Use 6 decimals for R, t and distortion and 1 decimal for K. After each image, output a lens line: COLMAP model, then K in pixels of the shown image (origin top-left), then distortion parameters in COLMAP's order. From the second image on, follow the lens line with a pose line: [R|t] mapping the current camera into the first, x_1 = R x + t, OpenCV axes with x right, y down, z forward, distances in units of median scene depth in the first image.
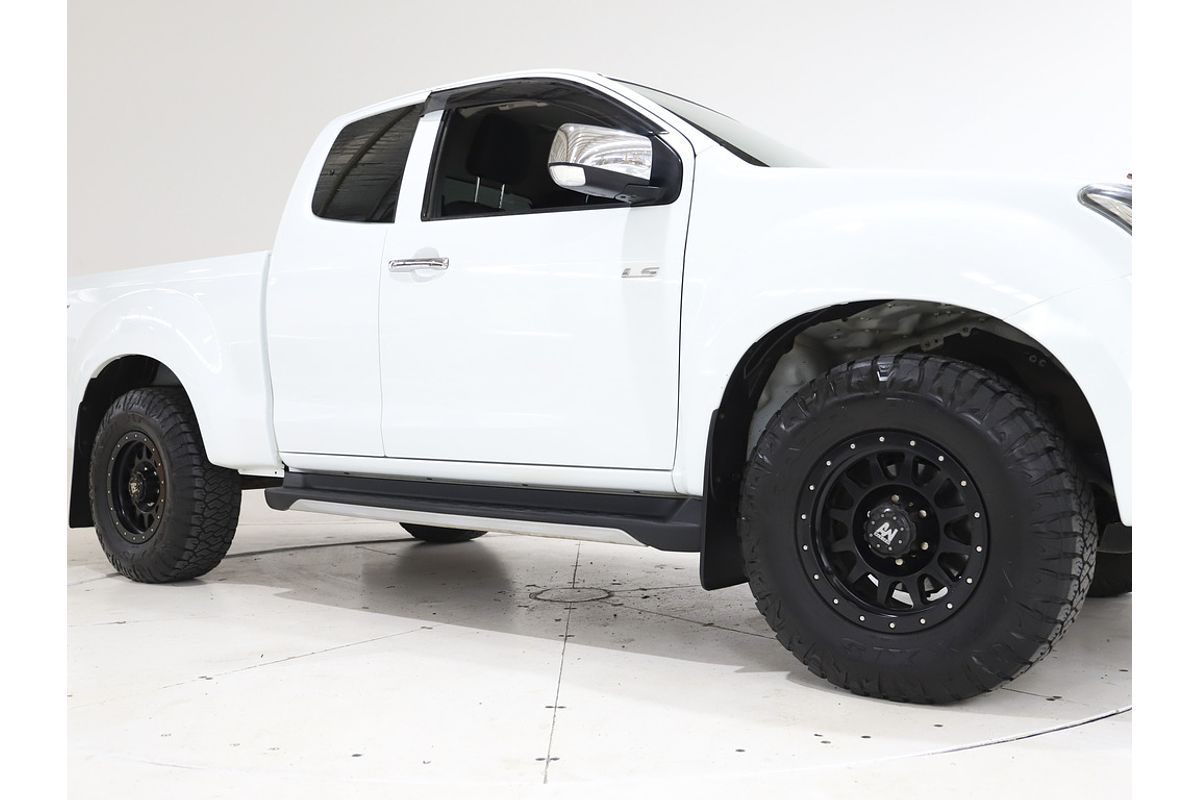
lens RADIAL K [[1112.3, 0, 600.0], [0, 1112.3, 400.0], [0, 0, 1]] dist [-0.089823, 0.018736]
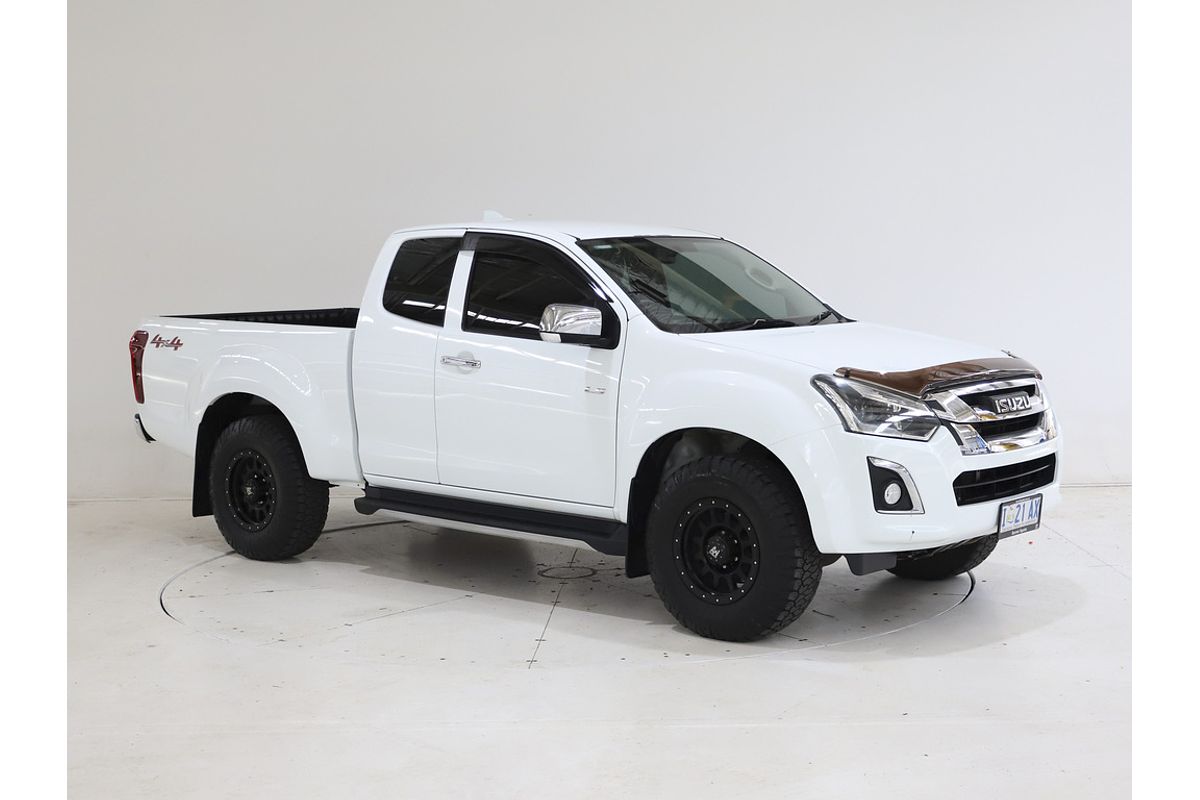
lens RADIAL K [[1554.6, 0, 600.0], [0, 1554.6, 400.0], [0, 0, 1]] dist [-0.149090, -0.024144]
pose [[0.998638, 0.003161, -0.052072, 0.130544], [0.001385, 0.996205, 0.087027, -0.239042], [0.052150, -0.086980, 0.994844, -1.051130]]
